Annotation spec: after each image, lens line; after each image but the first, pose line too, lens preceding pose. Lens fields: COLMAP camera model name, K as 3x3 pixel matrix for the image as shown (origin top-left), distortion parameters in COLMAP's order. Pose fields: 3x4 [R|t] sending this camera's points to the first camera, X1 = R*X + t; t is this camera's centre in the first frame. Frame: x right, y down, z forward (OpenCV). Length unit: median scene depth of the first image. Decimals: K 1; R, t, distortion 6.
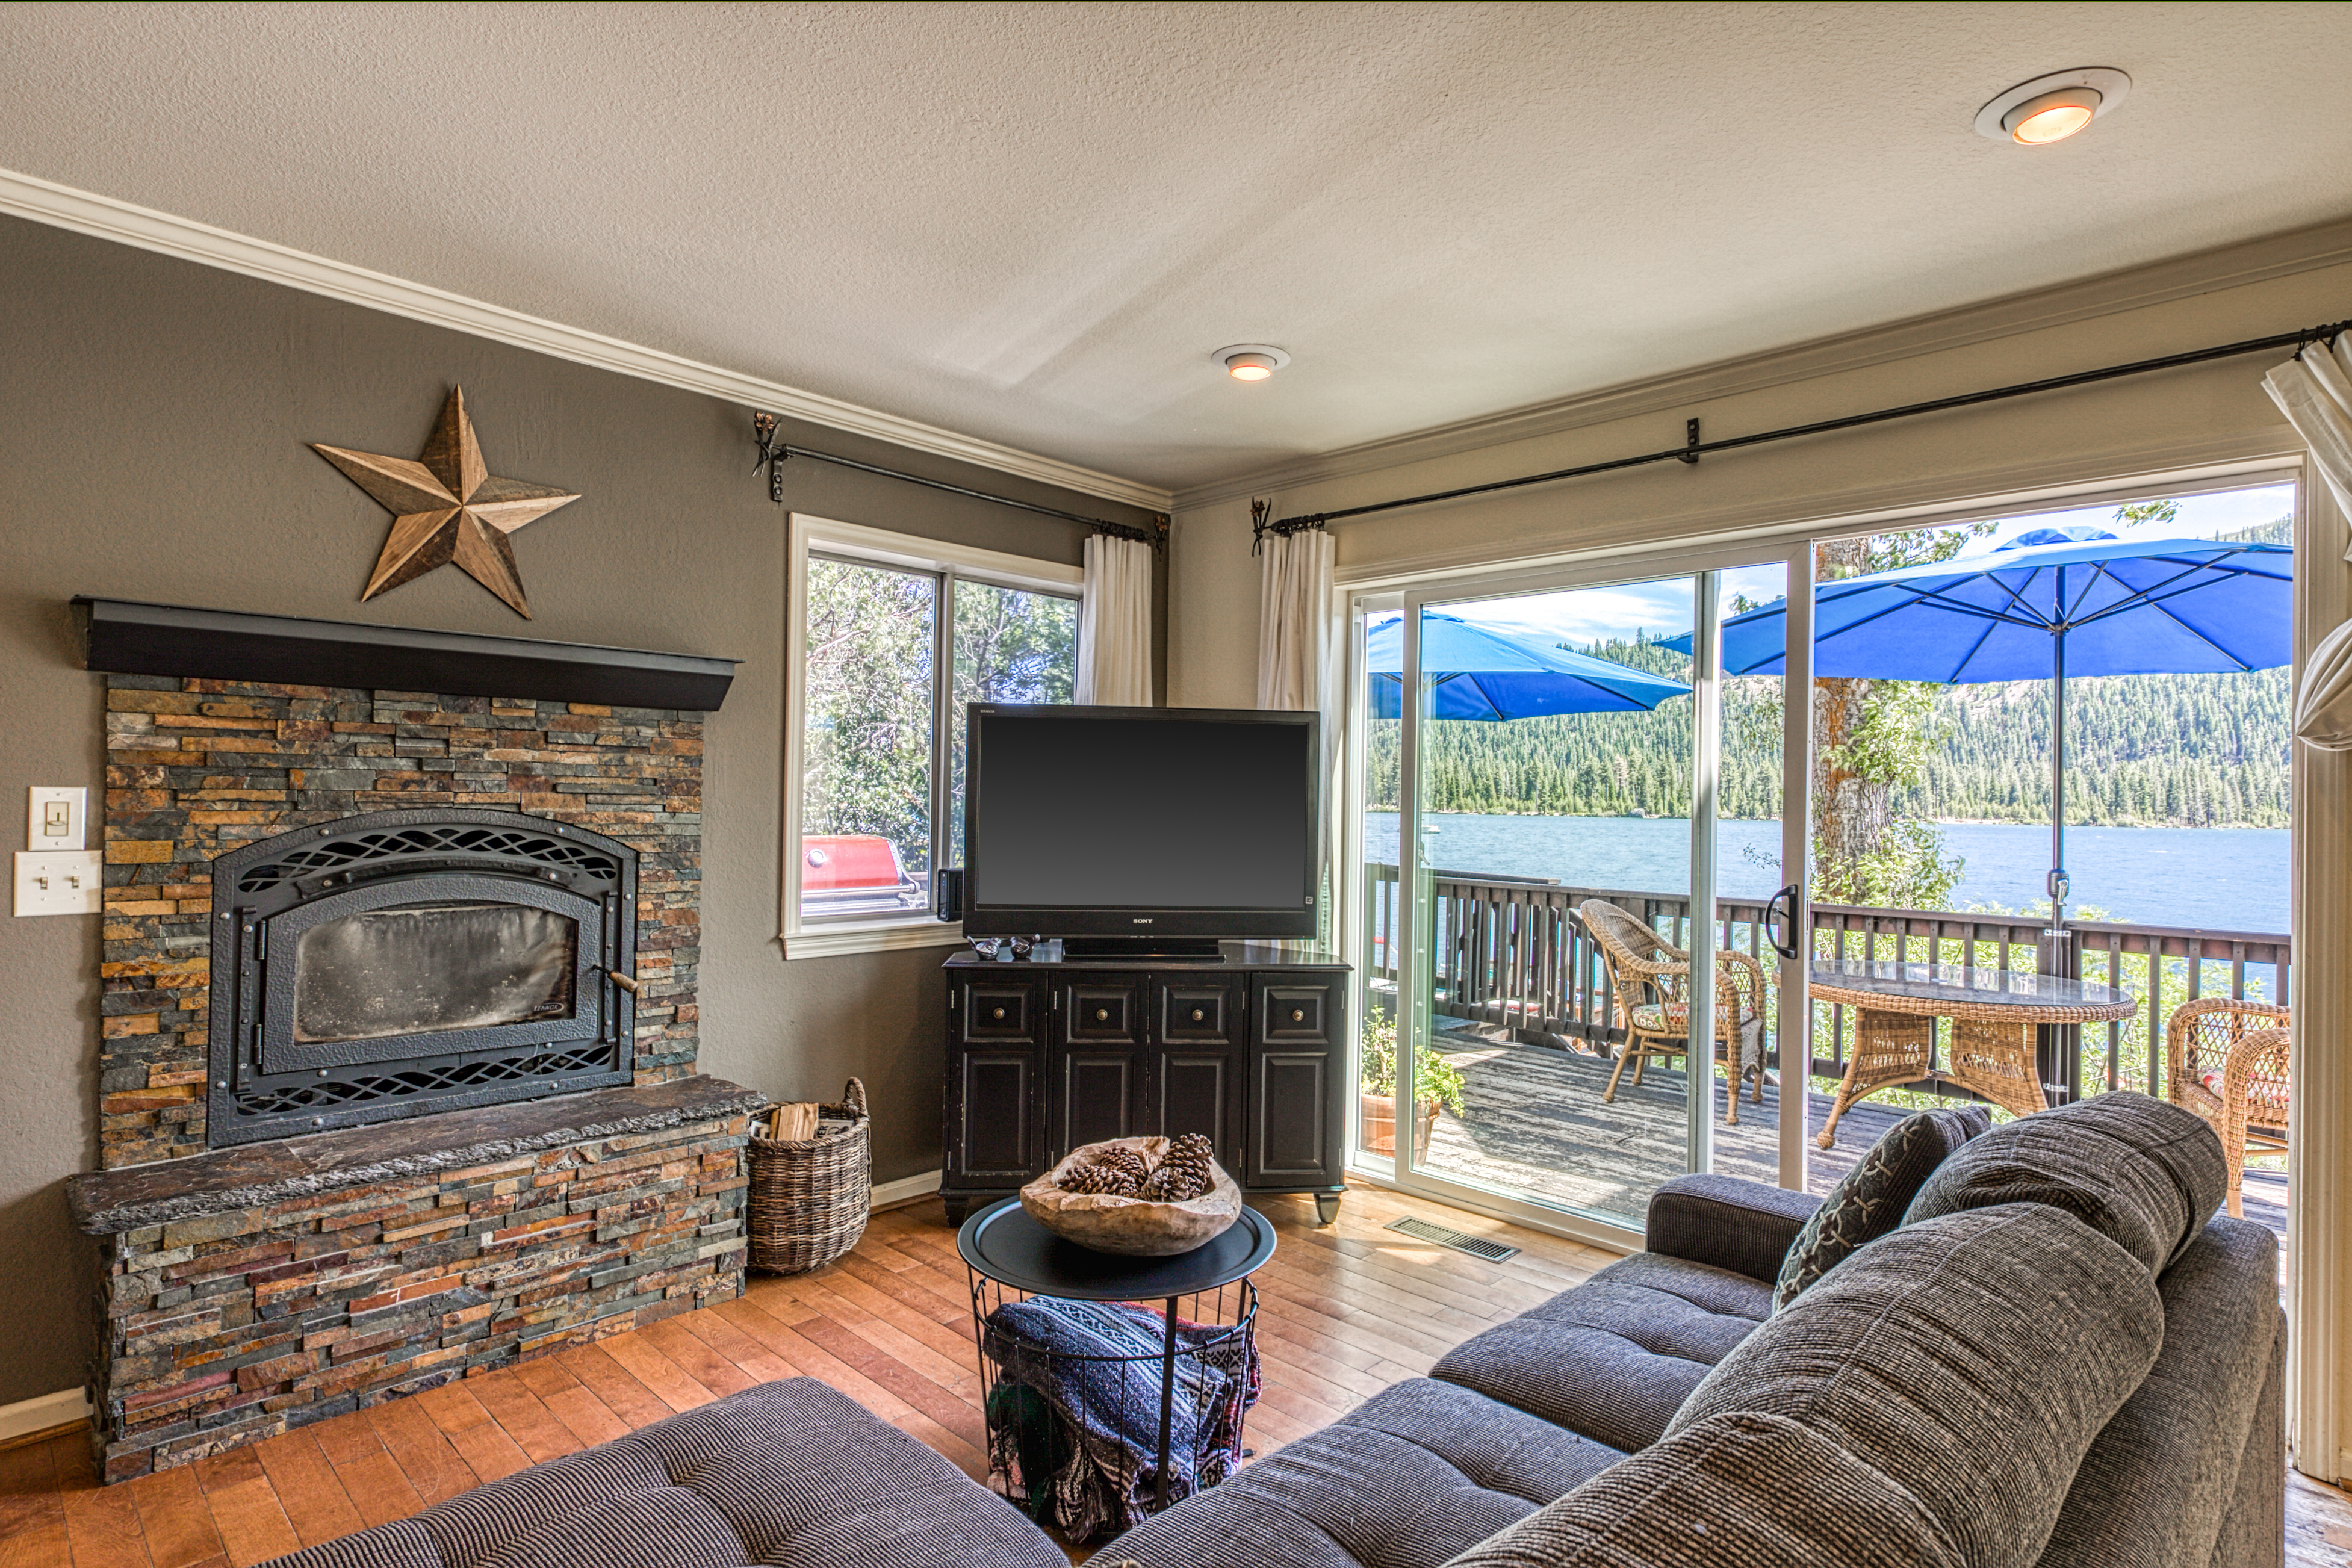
lens RADIAL K [[1208.2, 0, 1167.9], [0, 1208.2, 783.3], [0, 0, 1]] dist [0.000115, -0.000441]
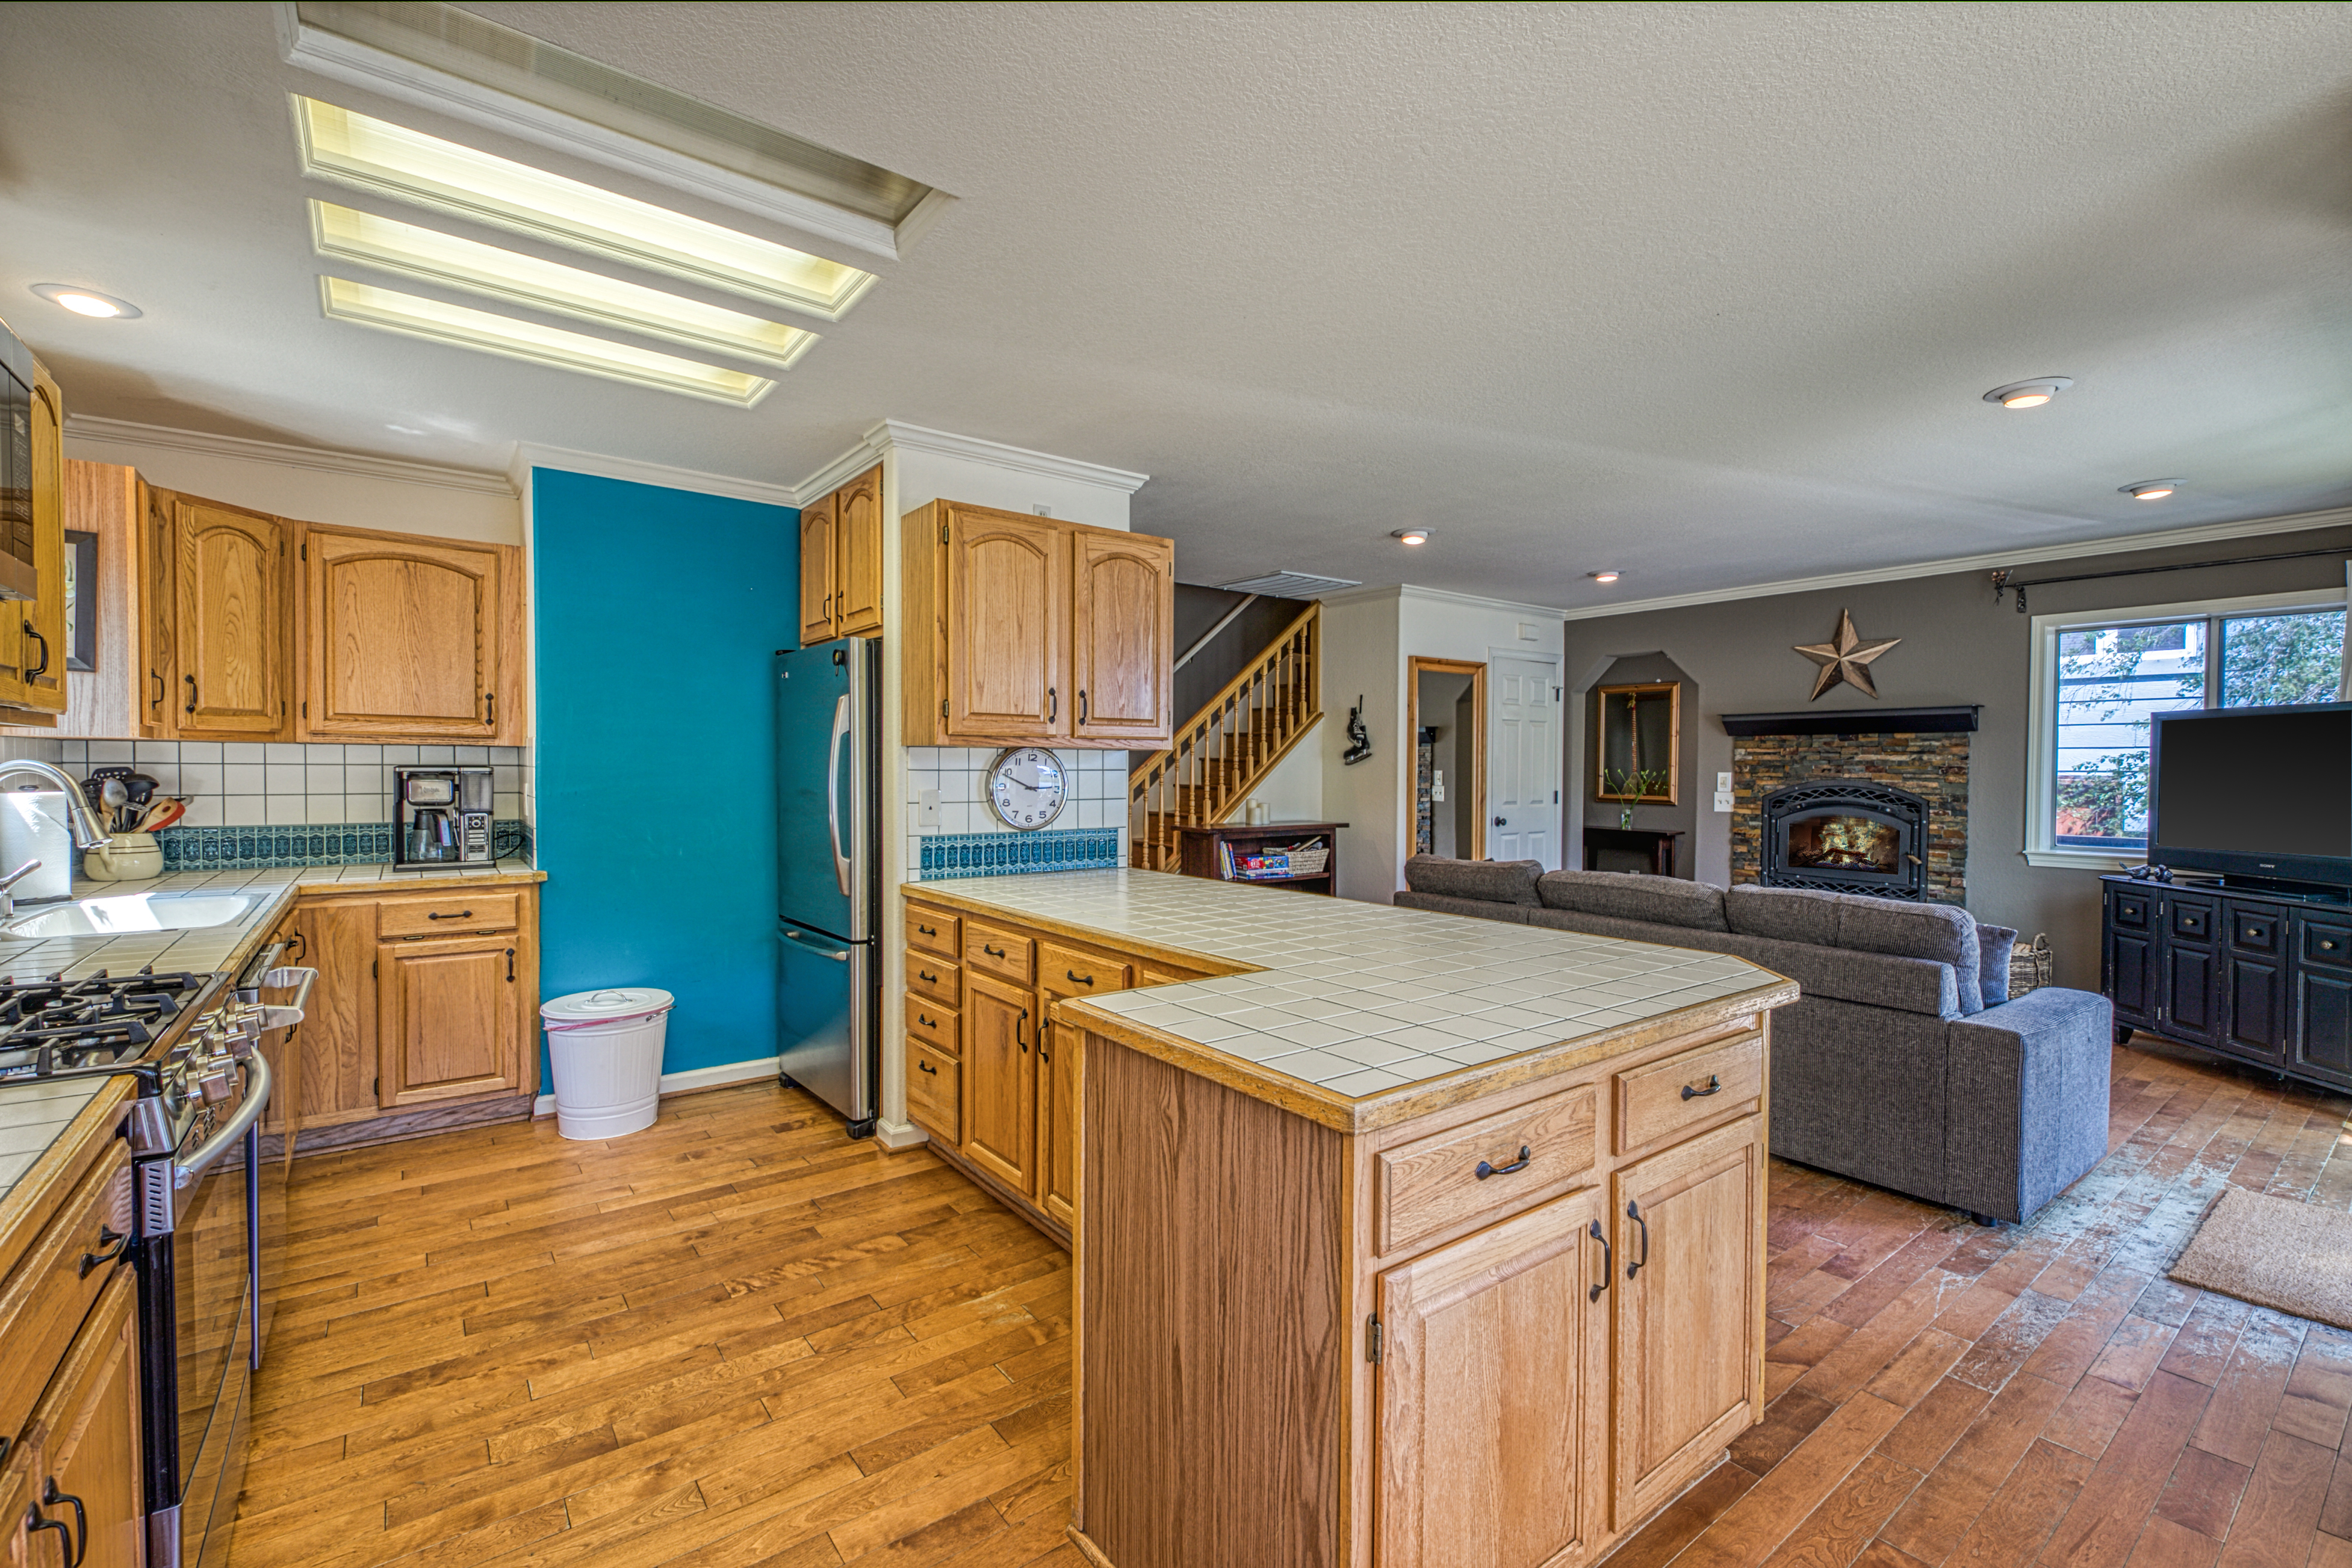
lens RADIAL K [[1006.6, 0, 1164.0], [0, 1006.6, 792.5], [0, 0, 1]] dist [-0.011502, -0.001089]
pose [[-0.175597, 0.008511, -0.984425, 1.482976], [0.004755, 0.999958, 0.007797, 0.021227], [0.984451, -0.003312, -0.175630, -0.008814]]
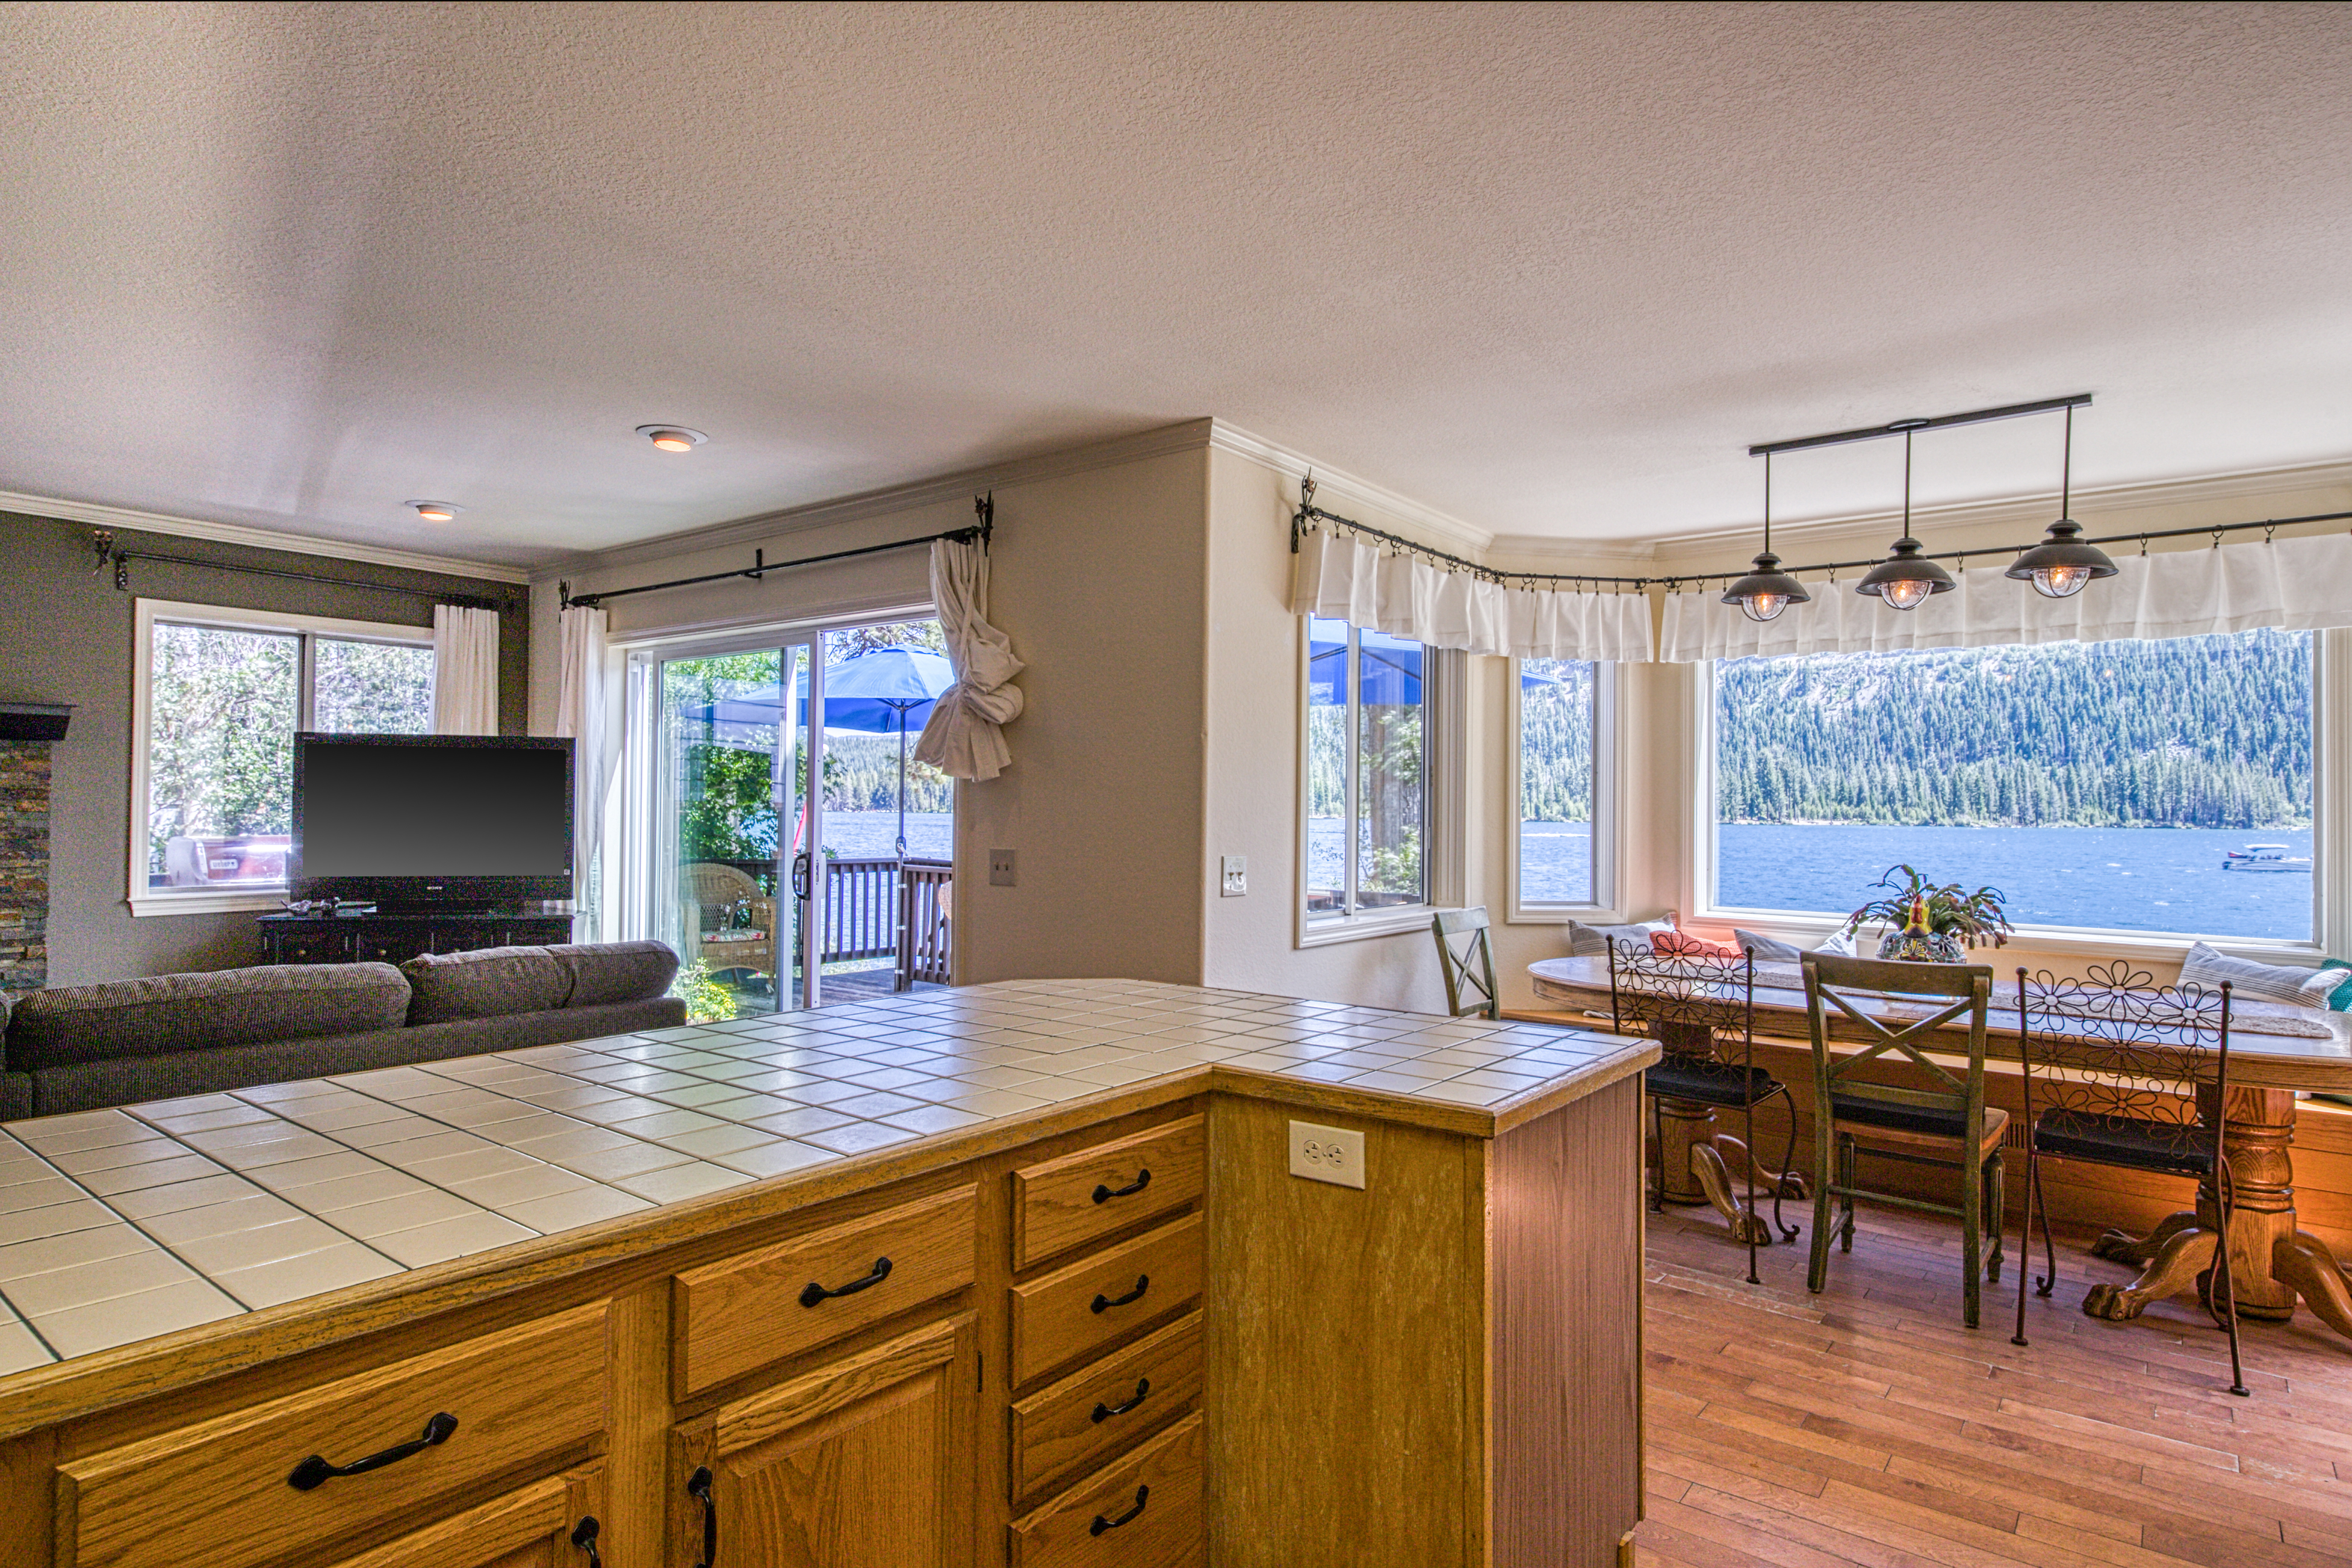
lens RADIAL K [[1279.6, 0, 1186.9], [0, 1279.6, 787.5], [0, 0, 1]] dist [0.005255, -0.002102]
pose [[0.992521, -0.005623, 0.121947, 0.774669], [0.005762, 0.999983, -0.000790, 0.004628], [-0.121940, 0.001487, 0.992536, -0.678027]]
